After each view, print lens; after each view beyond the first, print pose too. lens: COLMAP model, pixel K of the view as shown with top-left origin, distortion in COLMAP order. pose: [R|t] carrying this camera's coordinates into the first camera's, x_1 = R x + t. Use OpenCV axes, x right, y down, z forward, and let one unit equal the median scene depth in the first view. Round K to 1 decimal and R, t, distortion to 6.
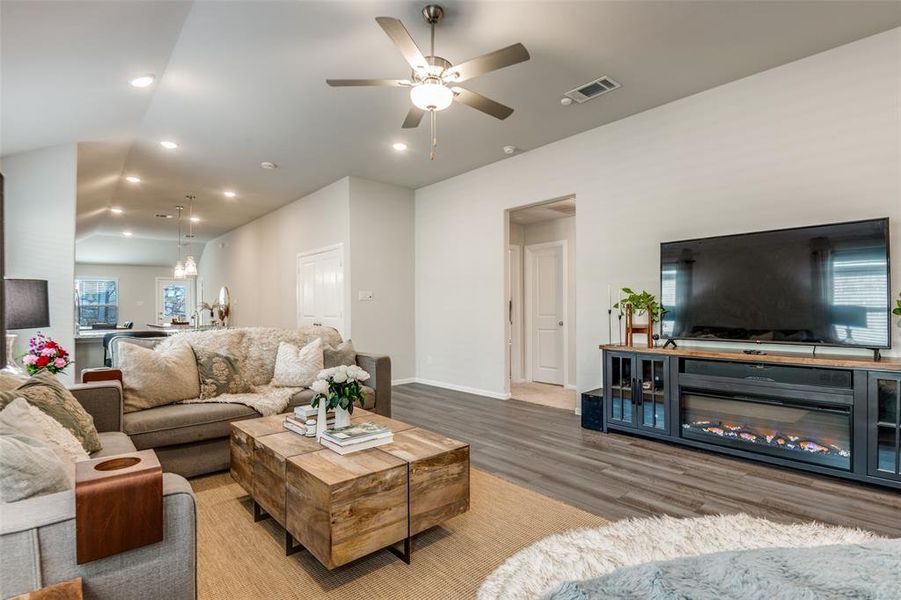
lens RADIAL K [[433.5, 0, 456.6], [0, 433.5, 307.6], [0, 0, 1]] dist [-0.002335, -0.000530]
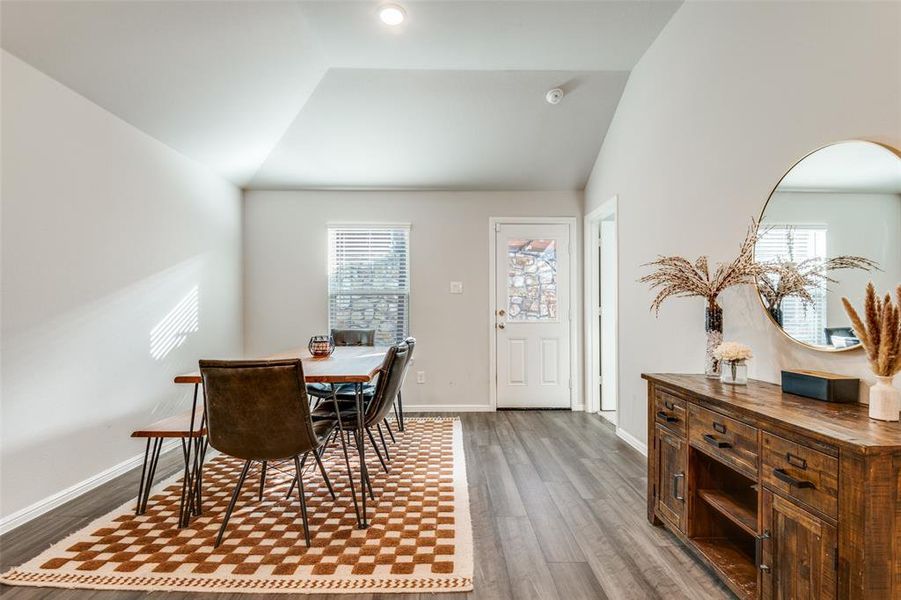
lens RADIAL K [[426.3, 0, 453.5], [0, 426.3, 312.5], [0, 0, 1]] dist [0.004332, -0.015971]
pose [[0.748017, 0.012026, -0.663571, -1.754277], [-0.008826, 0.999928, 0.008172, 0.040346], [0.663621, -0.000256, 0.748069, 2.605331]]
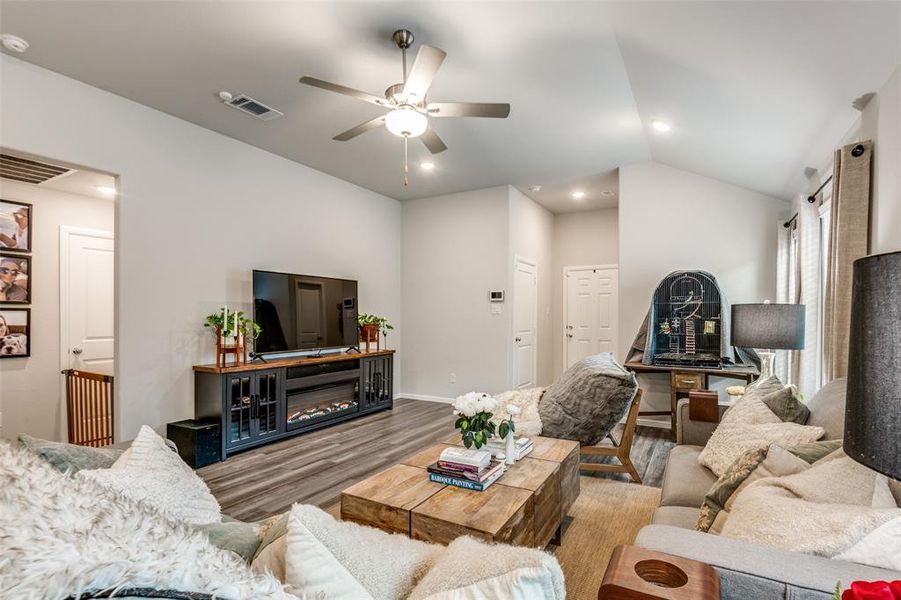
lens RADIAL K [[426.3, 0, 453.5], [0, 426.3, 312.5], [0, 0, 1]] dist [0.004332, -0.015971]
pose [[-0.303586, 0.015379, 0.952680, -0.846985], [-0.003849, 0.999842, -0.017367, -0.024052], [-0.952796, -0.008939, -0.303478, 0.975232]]
